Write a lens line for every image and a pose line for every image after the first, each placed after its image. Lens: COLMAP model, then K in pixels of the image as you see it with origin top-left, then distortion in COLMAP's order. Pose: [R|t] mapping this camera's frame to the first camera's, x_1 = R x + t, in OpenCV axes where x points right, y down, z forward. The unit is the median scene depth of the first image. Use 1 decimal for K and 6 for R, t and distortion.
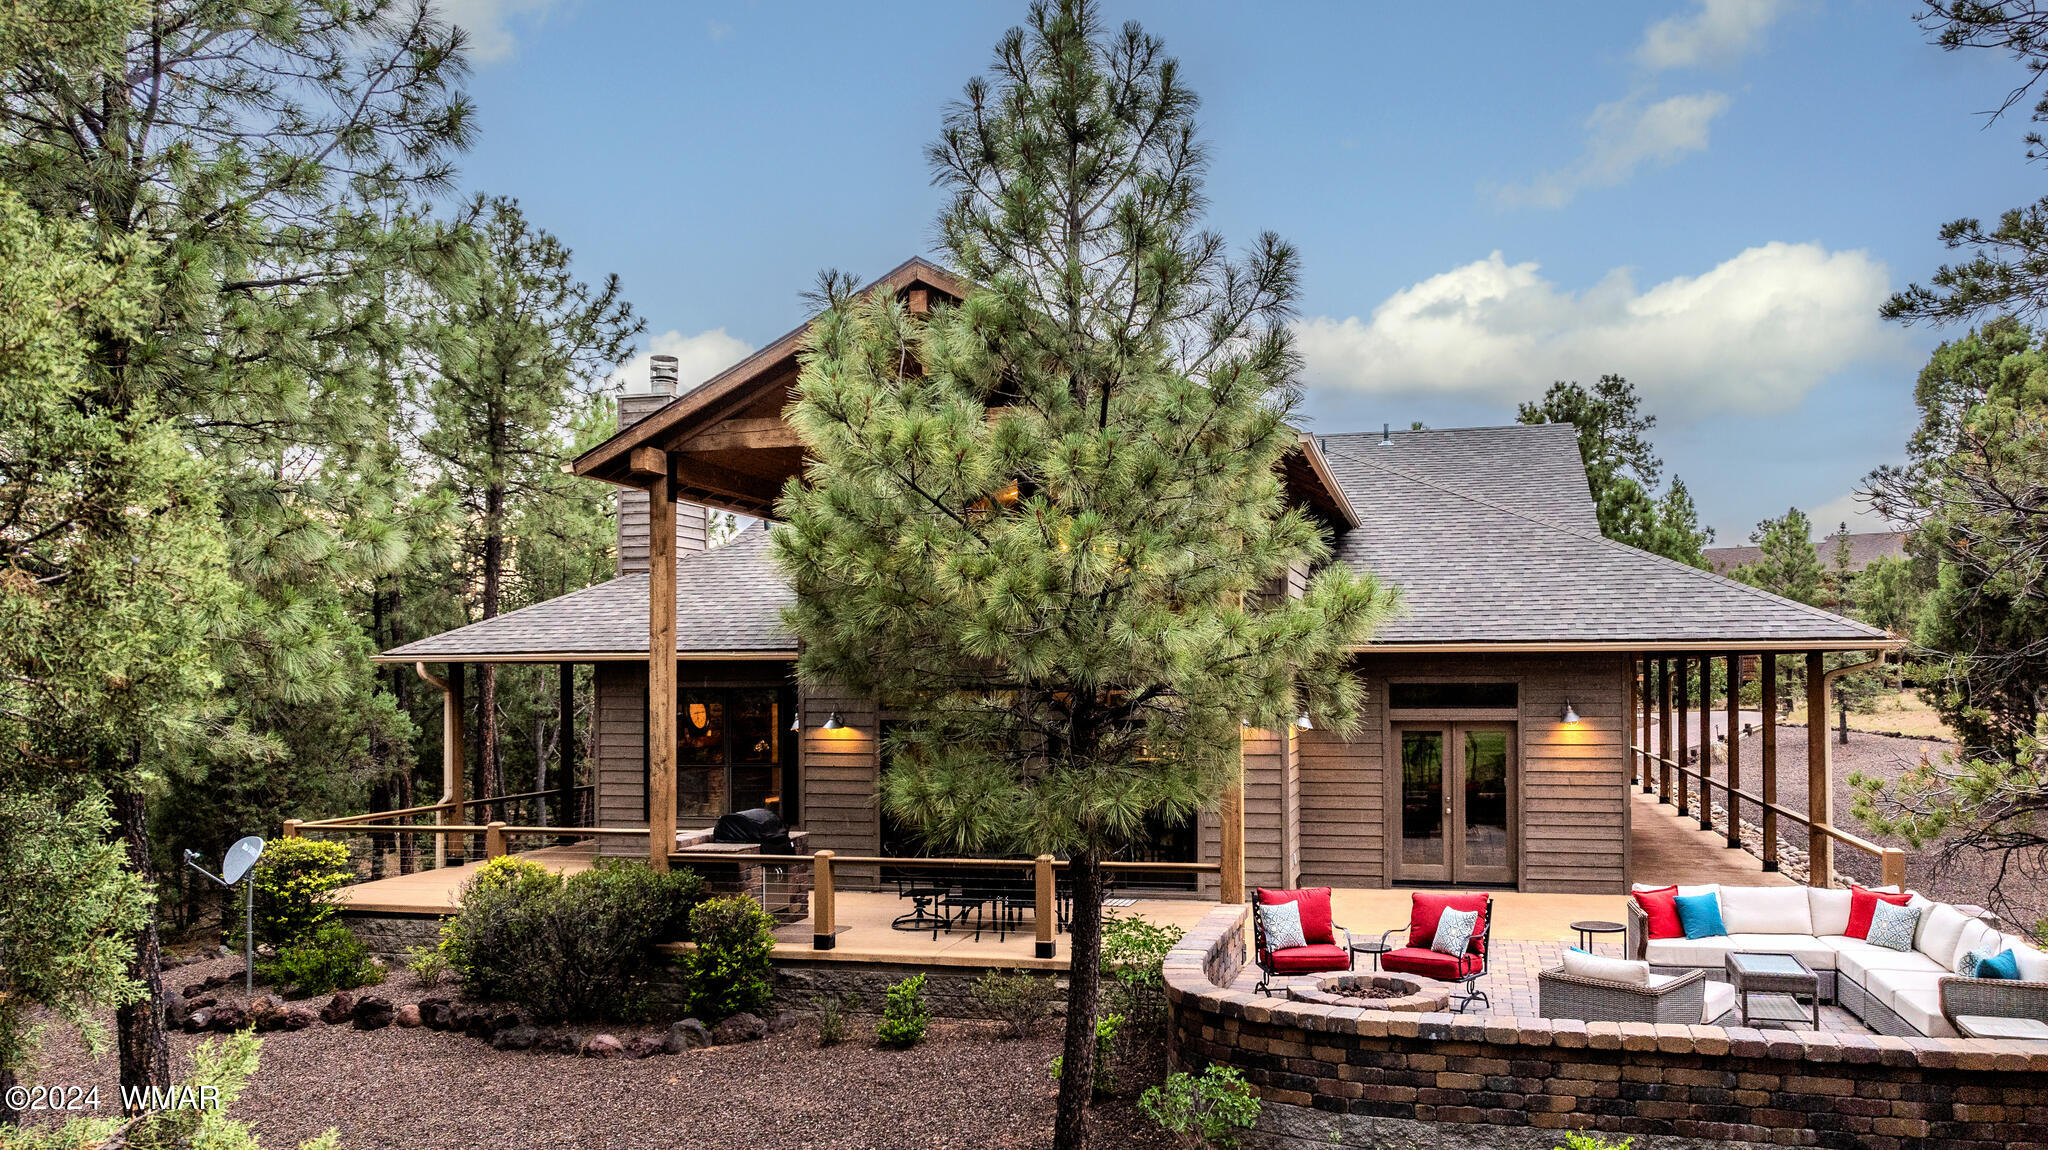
lens RADIAL K [[1492.6, 0, 1113.1], [0, 1492.6, 682.4], [0, 0, 1]] dist [0.010092, 0.004381]
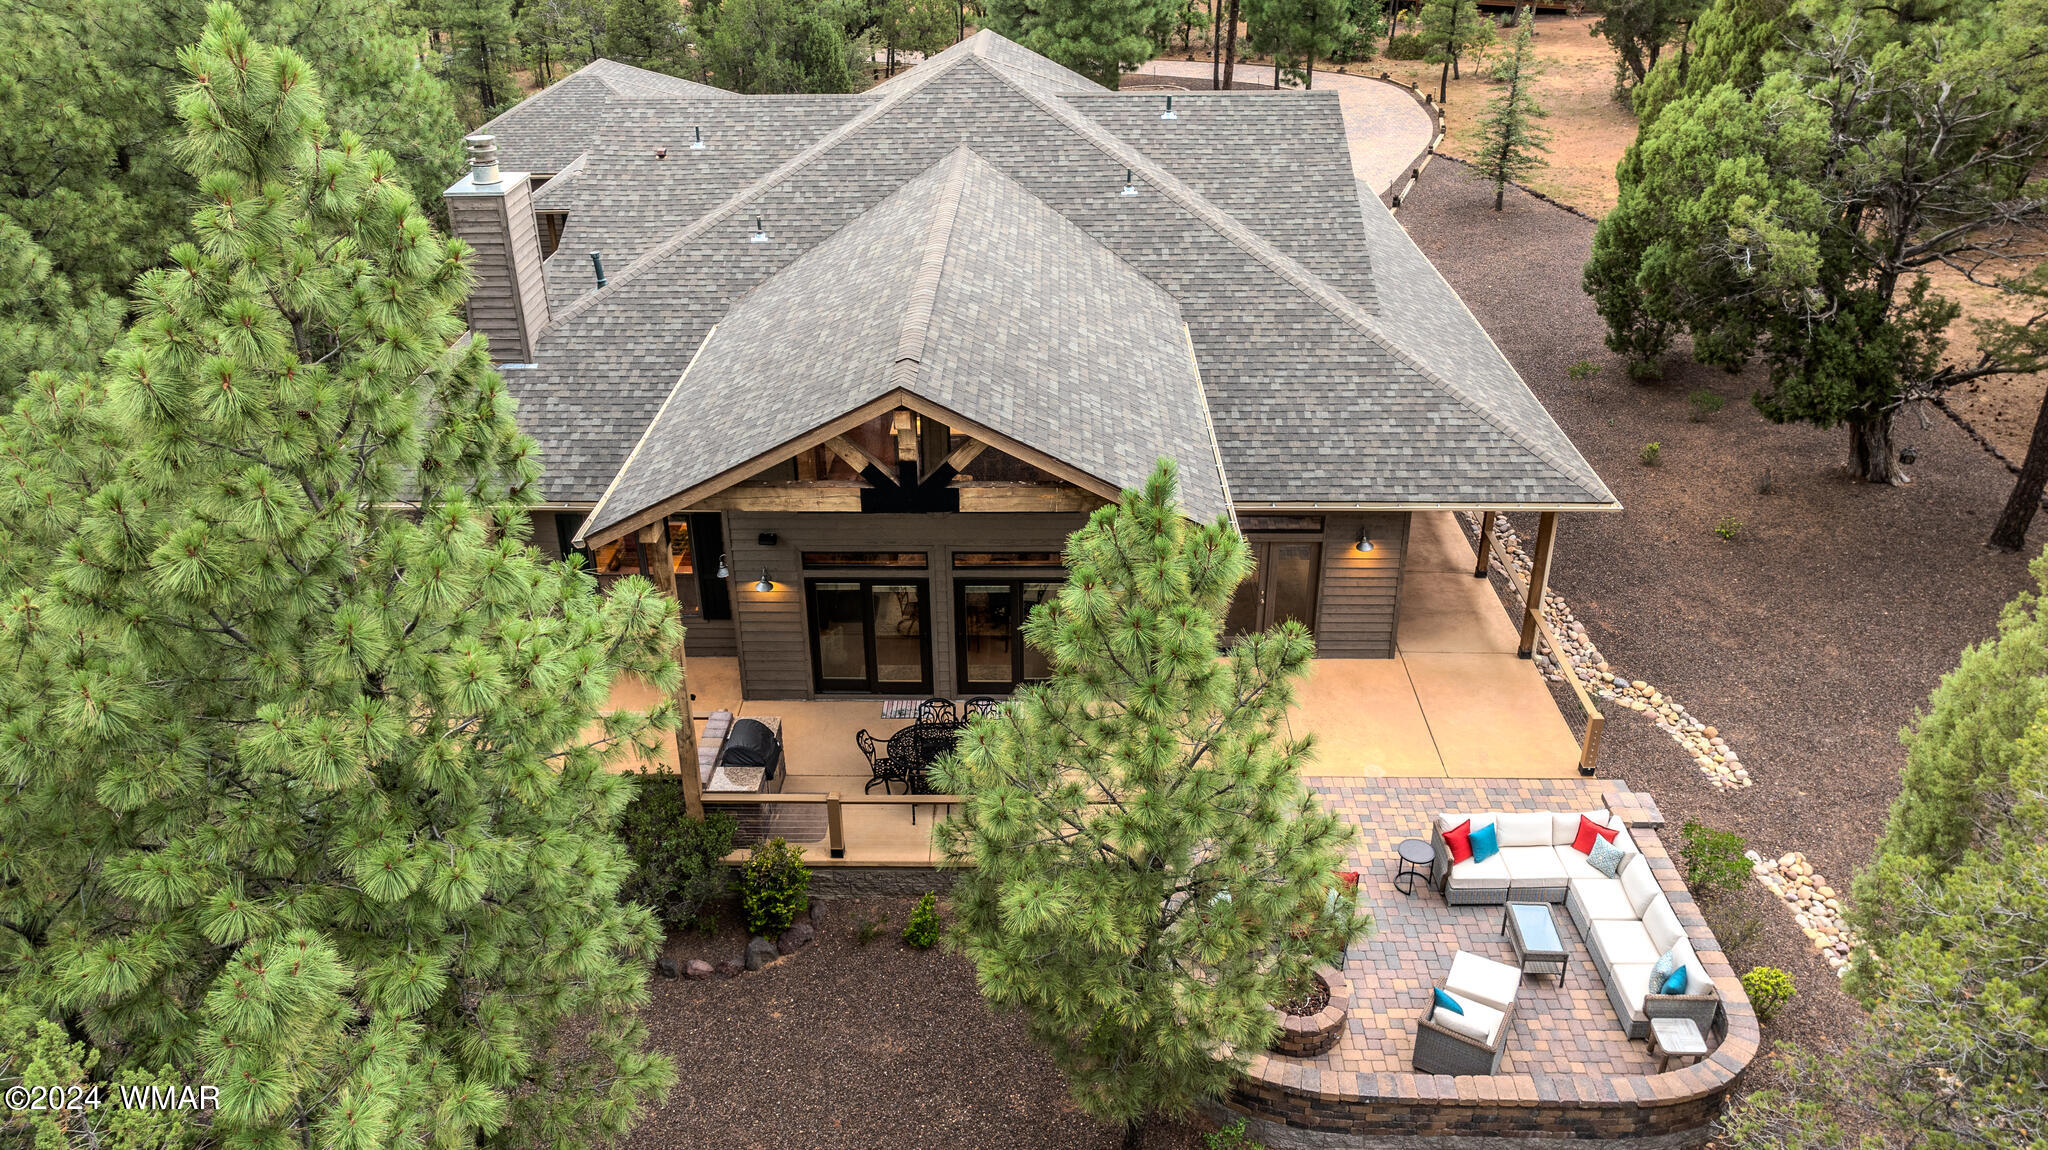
lens RADIAL K [[1470.9, 0, 1028.5], [0, 1470.9, 552.0], [0, 0, 1]] dist [-0.003102, 0.004450]
pose [[0.978078, -0.098267, 0.183594, -0.201186], [0.002958, 0.888120, 0.459602, -0.542166], [-0.208217, -0.448983, 0.868942, -0.026871]]
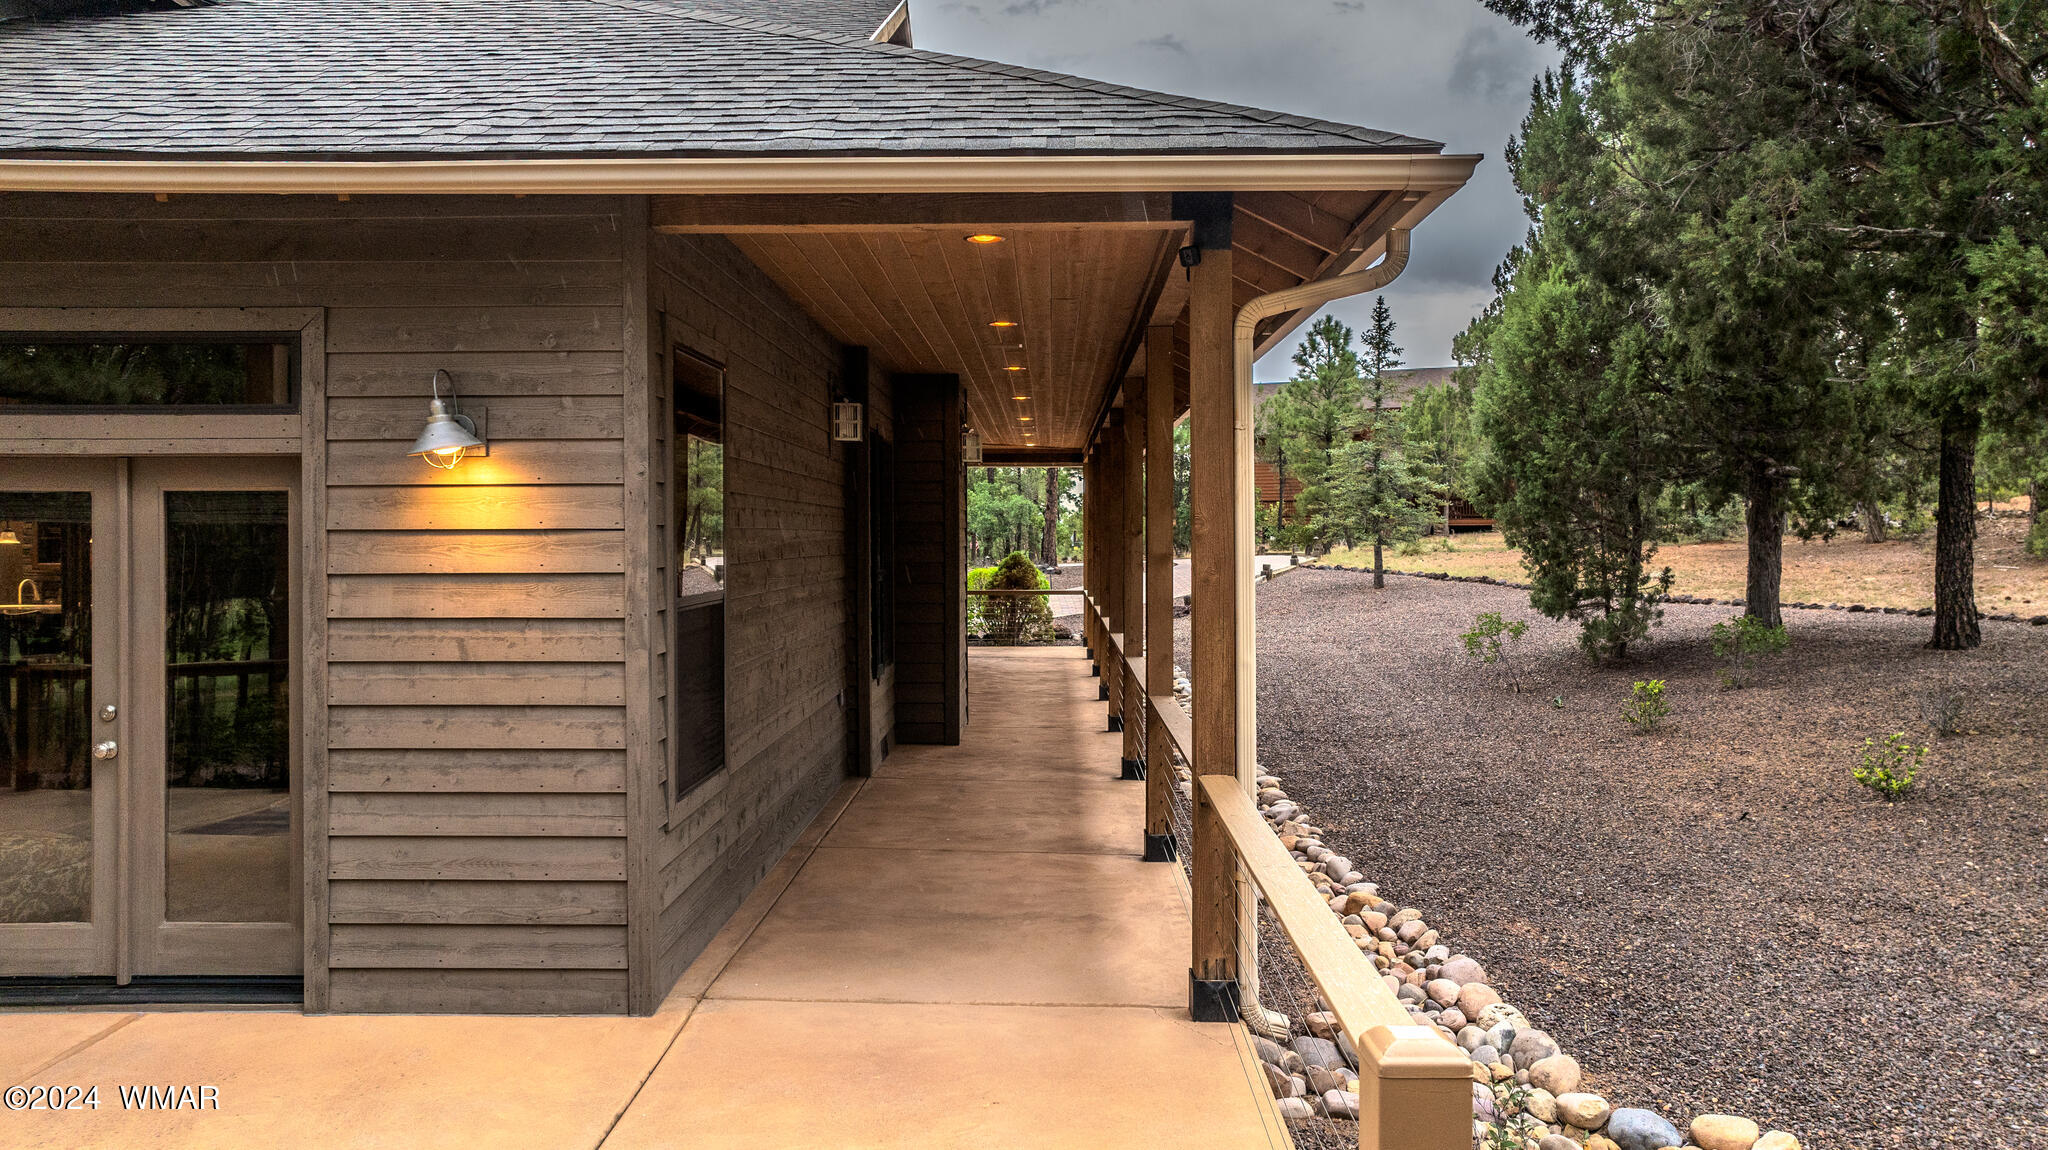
lens RADIAL K [[1470.9, 0, 1028.5], [0, 1470.9, 552.0], [0, 0, 1]] dist [-0.003102, 0.004450]
pose [[0.978793, 0.003281, 0.204824, 0.358991], [-0.004334, 0.999980, 0.004692, 0.044155], [-0.204804, -0.005481, 0.978788, 0.681188]]
